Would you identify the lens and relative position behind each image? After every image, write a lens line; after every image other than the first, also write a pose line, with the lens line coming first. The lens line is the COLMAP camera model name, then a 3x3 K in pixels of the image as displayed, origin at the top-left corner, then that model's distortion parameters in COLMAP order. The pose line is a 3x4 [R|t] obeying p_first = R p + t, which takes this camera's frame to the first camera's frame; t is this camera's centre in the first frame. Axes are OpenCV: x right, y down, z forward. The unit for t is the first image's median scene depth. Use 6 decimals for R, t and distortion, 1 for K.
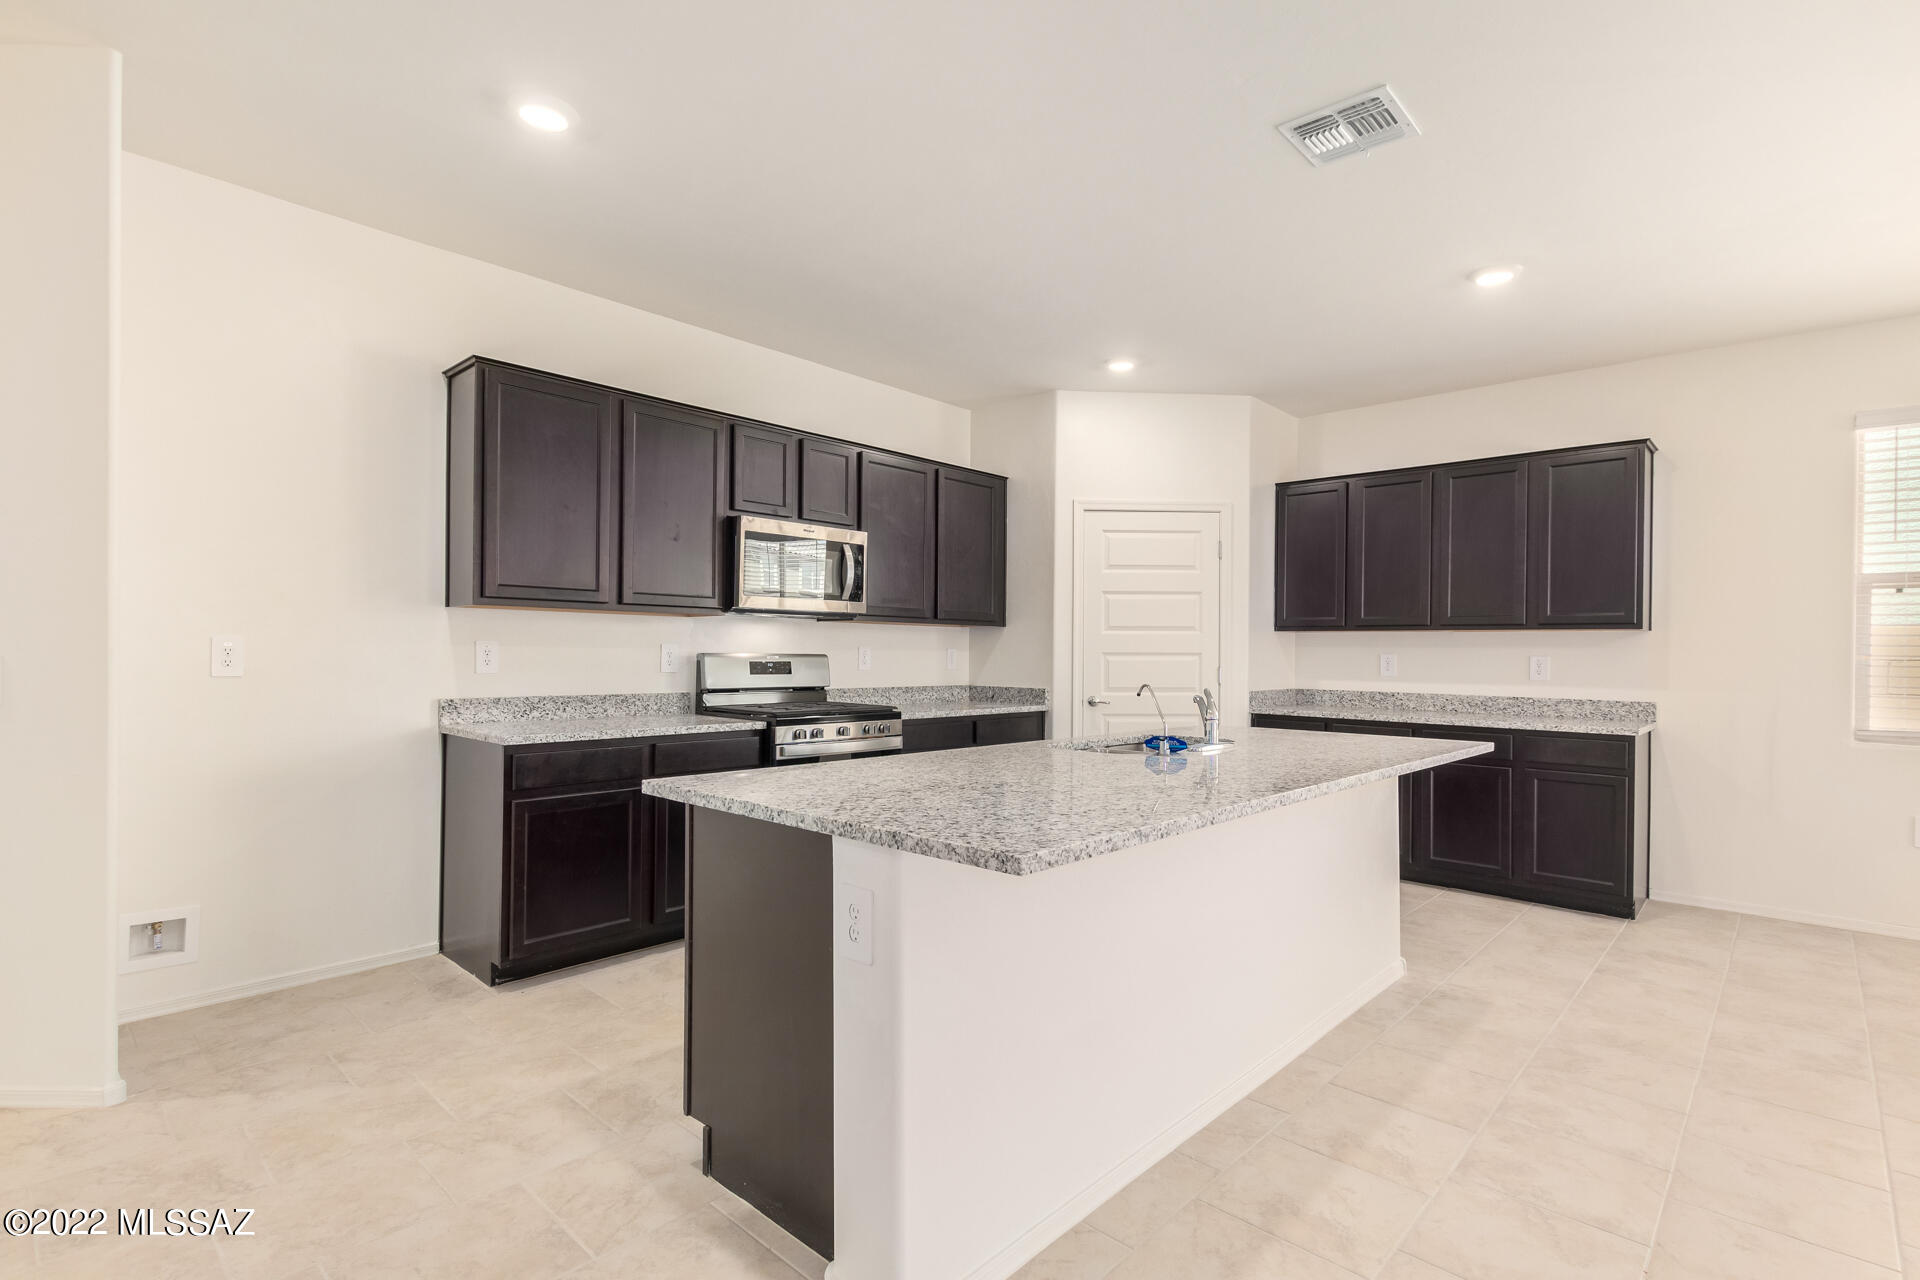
lens RADIAL K [[890.0, 0, 976.9], [0, 890.0, 651.0], [0, 0, 1]] dist [0.006526, -0.002346]
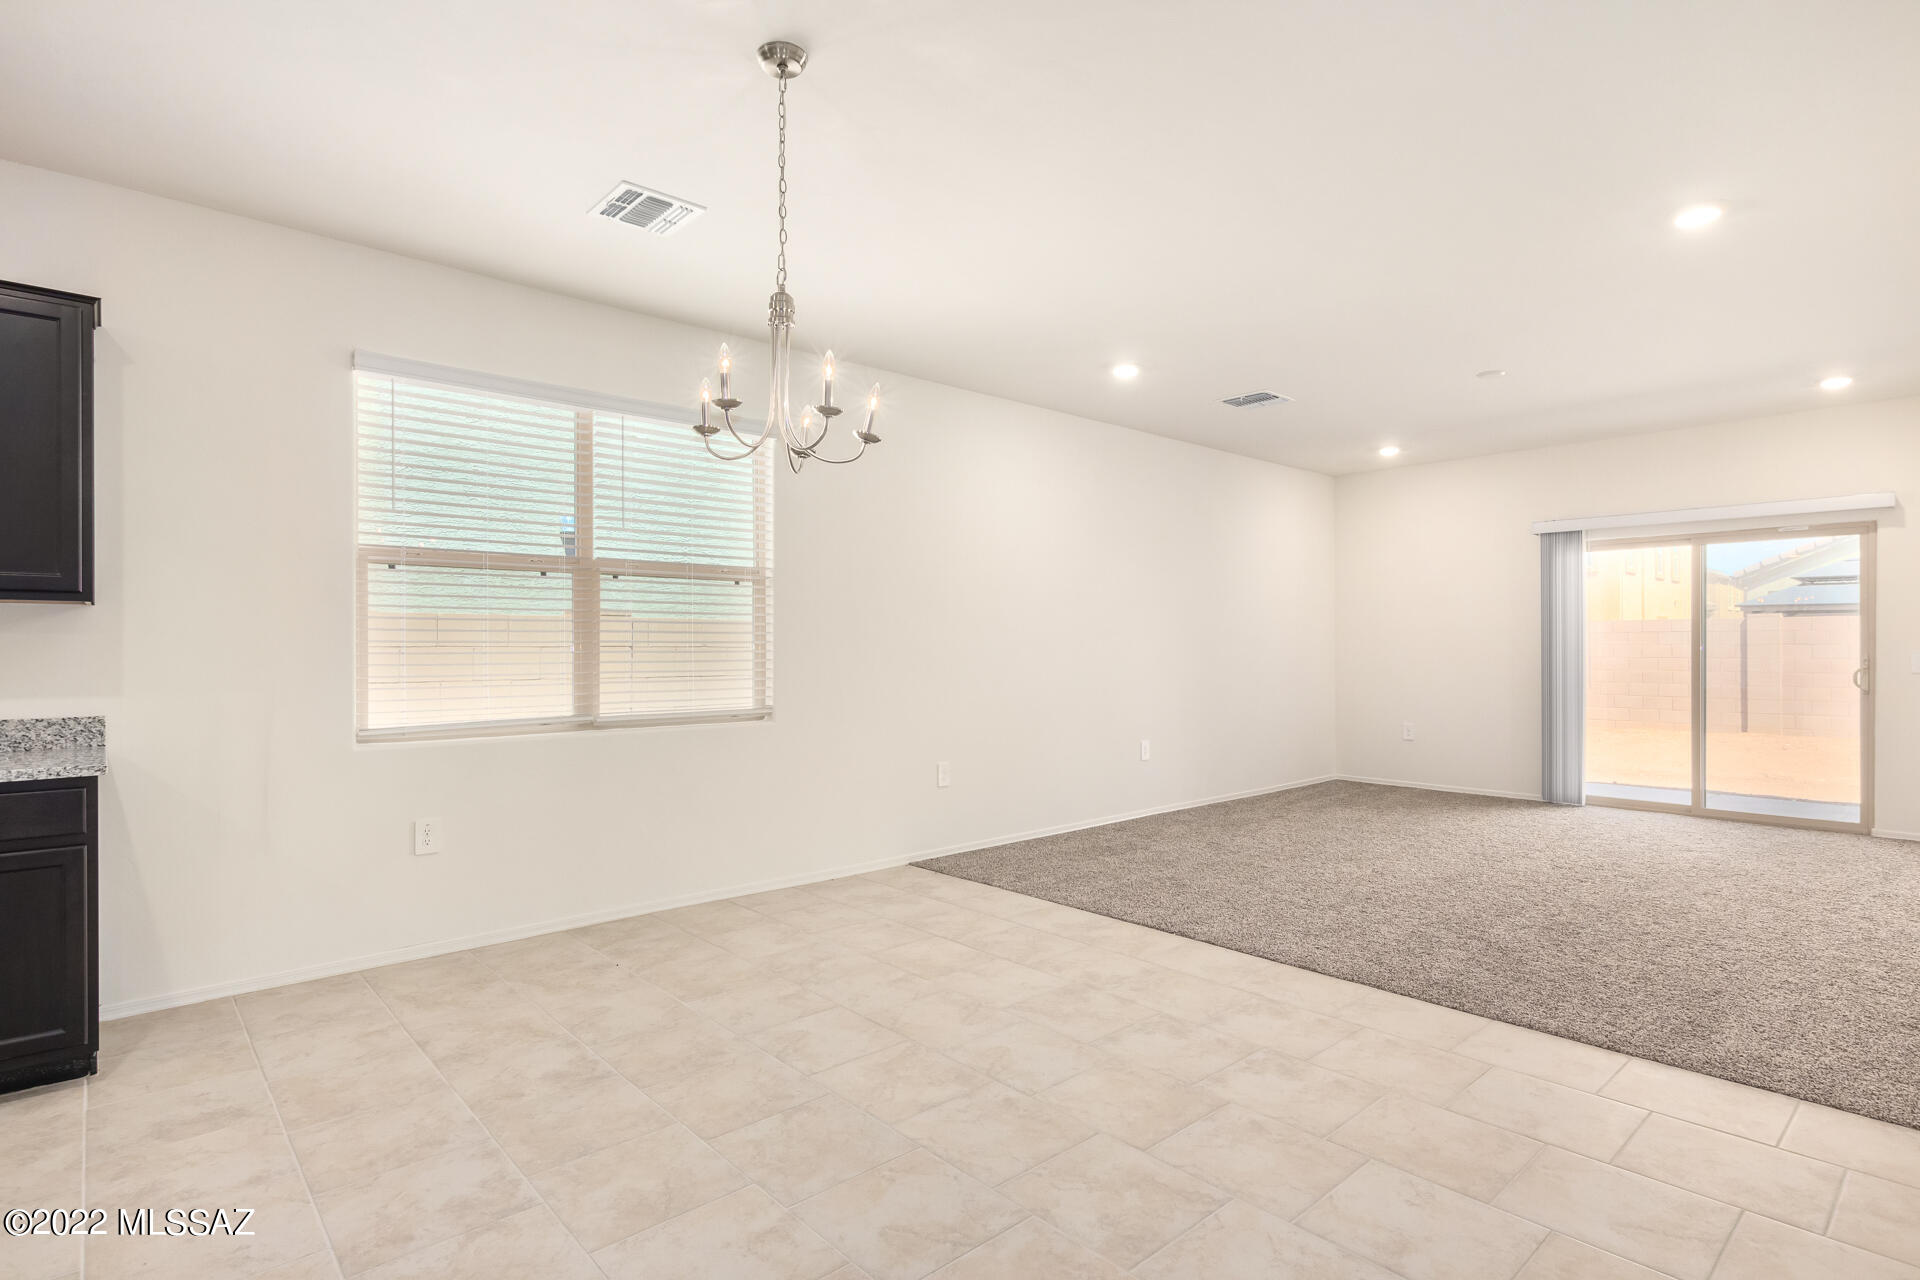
lens RADIAL K [[949.7, 0, 963.8], [0, 949.7, 648.2], [0, 0, 1]] dist [-0.014559, -0.000253]
pose [[0.081190, -0.014528, 0.996593, 0.141982], [0.003413, 0.999892, 0.014298, 0.000748], [-0.996693, 0.002241, 0.081231, 0.338846]]
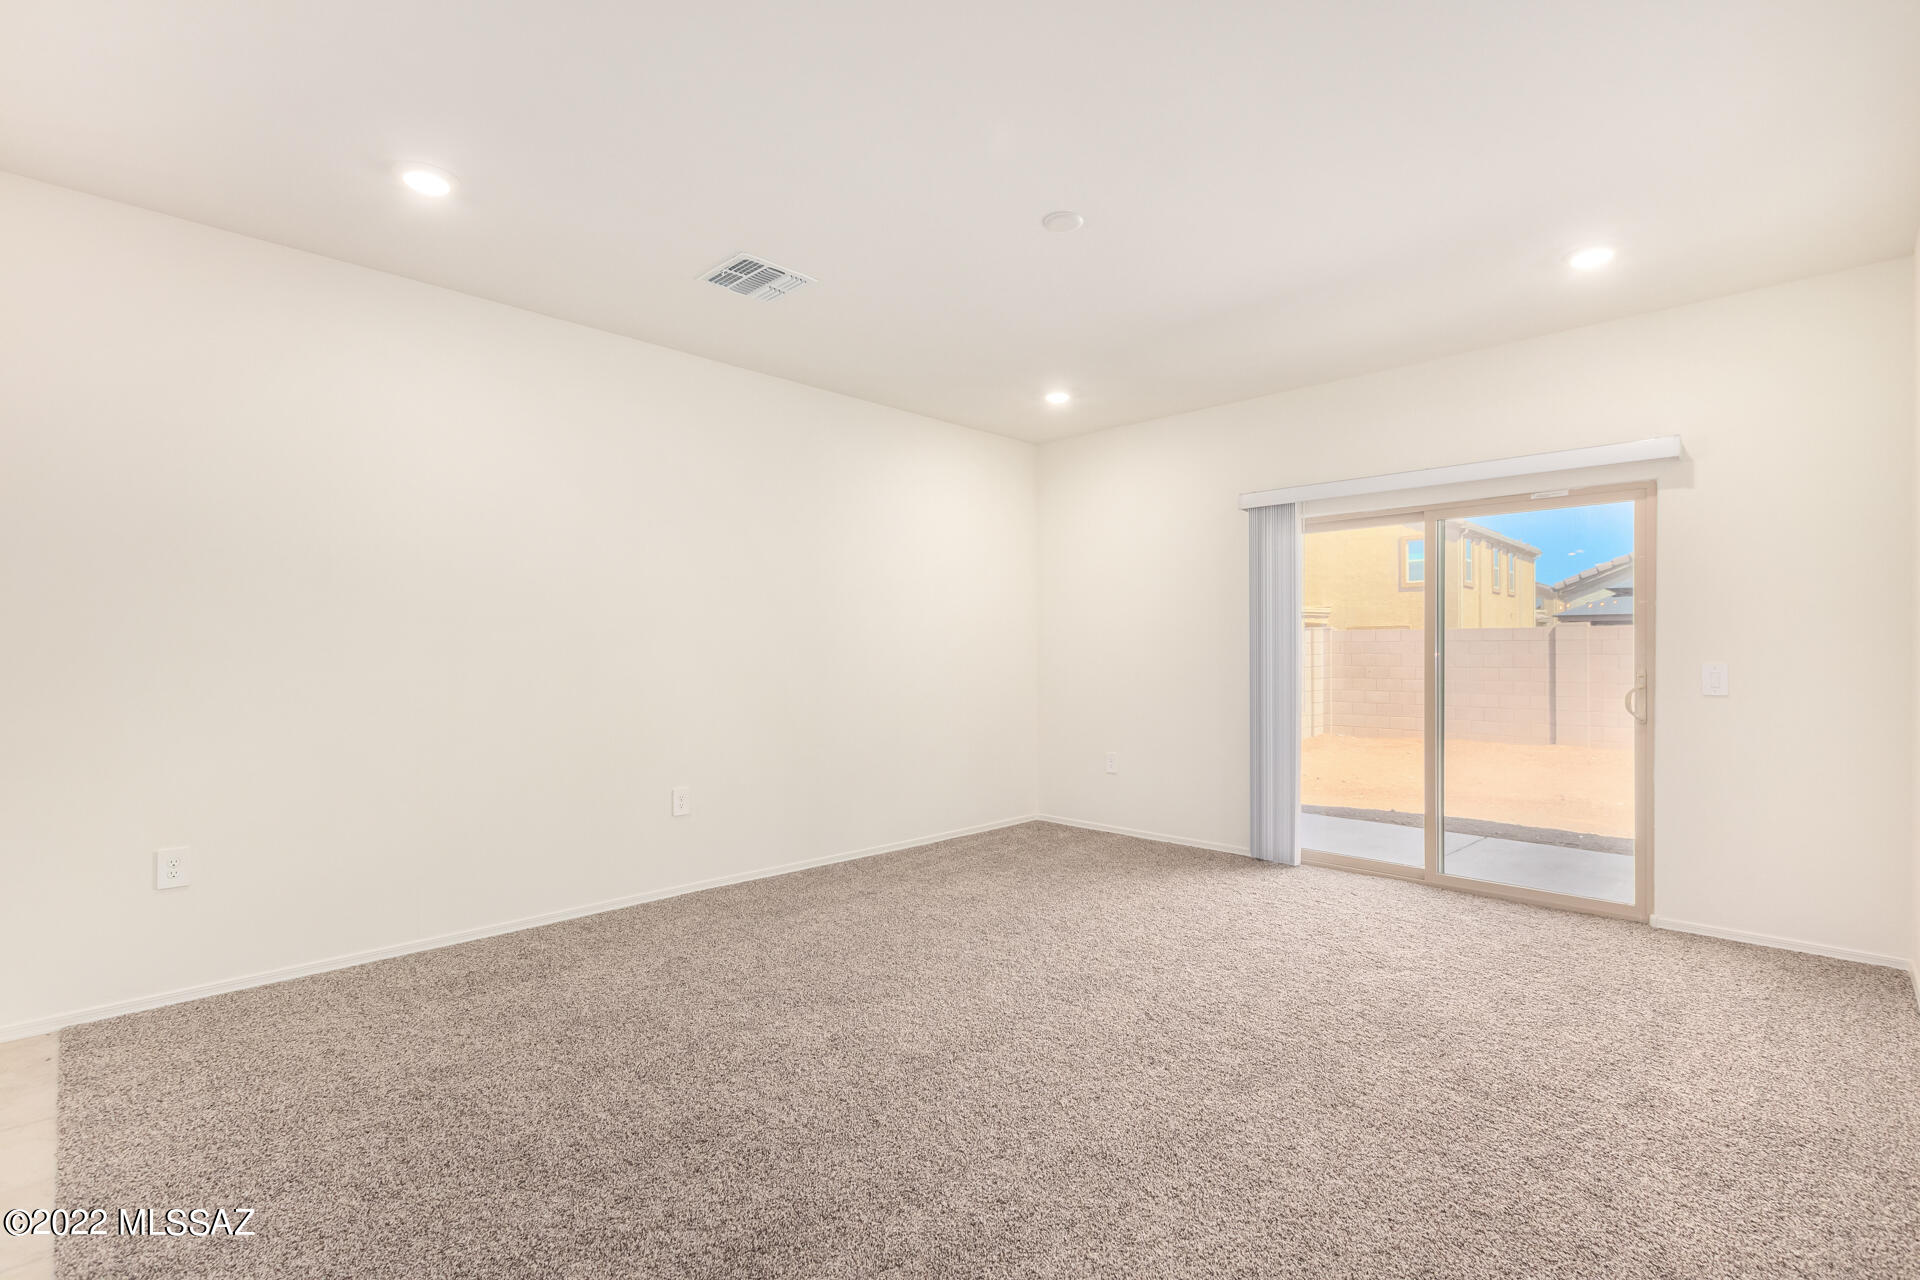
lens RADIAL K [[890.0, 0, 965.9], [0, 890.0, 657.0], [0, 0, 1]] dist [0.006526, -0.002346]
pose [[-0.007959, -0.014530, 0.999863, 0.678724], [0.000757, 0.999894, 0.014536, 0.008123], [-0.999968, 0.000873, -0.007947, -0.142293]]
